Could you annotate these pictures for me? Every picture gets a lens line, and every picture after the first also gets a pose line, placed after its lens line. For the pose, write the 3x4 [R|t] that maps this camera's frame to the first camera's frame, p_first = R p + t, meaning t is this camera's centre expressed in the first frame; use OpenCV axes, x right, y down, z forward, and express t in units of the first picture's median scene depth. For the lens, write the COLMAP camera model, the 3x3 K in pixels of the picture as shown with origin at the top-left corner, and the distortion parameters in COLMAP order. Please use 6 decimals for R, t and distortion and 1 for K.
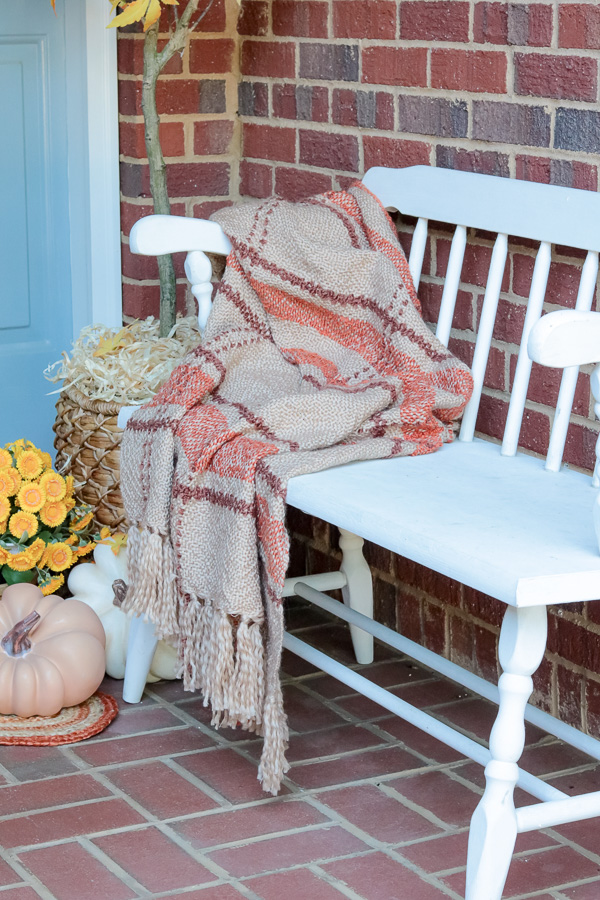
lens RADIAL K [[2182.6, 0, 300.0], [0, 2182.6, 450.0], [0, 0, 1]] dist [-0.096054, 0.007397]
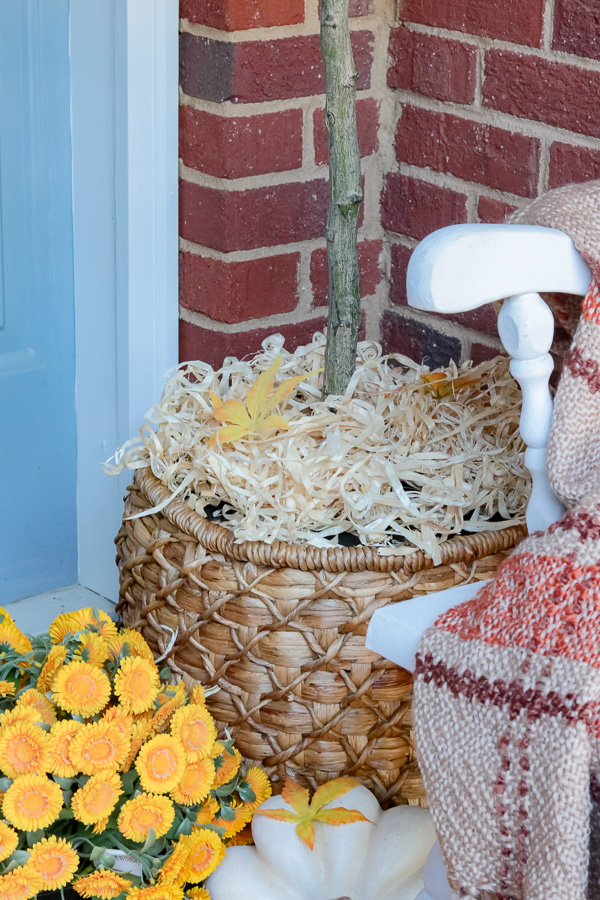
lens RADIAL K [[2375.0, 0, 300.0], [0, 2375.0, 450.0], [0, 0, 1]] dist [-0.102585, 0.070281]
pose [[0.982494, -0.042005, 0.181498, -0.187654], [0.017527, 0.990769, 0.134419, -0.123377], [-0.185469, -0.128885, 0.974161, 0.466768]]
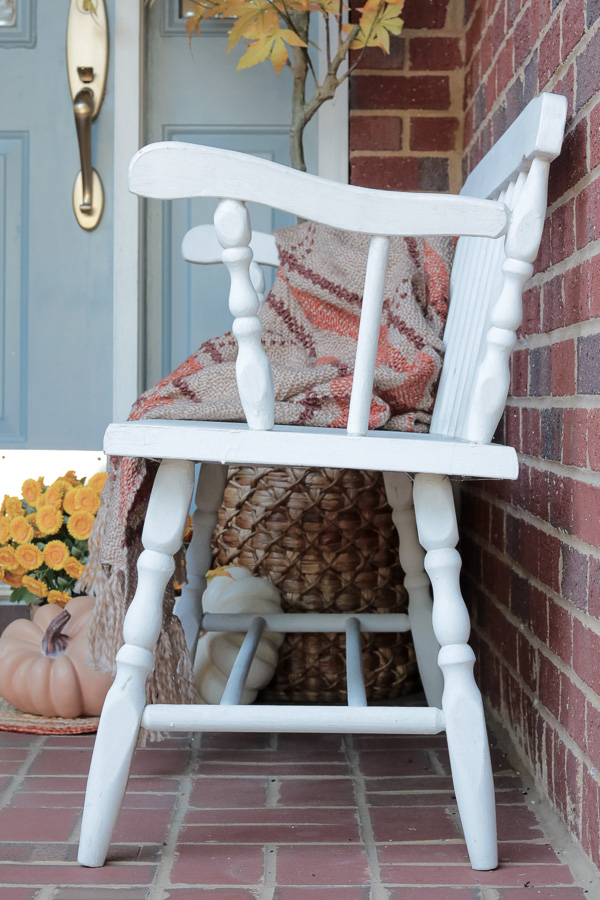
lens RADIAL K [[2182.6, 0, 300.0], [0, 2182.6, 450.0], [0, 0, 1]] dist [-0.096054, 0.007397]
pose [[0.879914, 0.015964, -0.474865, 0.429554], [-0.108985, 0.979569, -0.169016, 0.152706], [0.462465, 0.200473, 0.863676, 0.159428]]
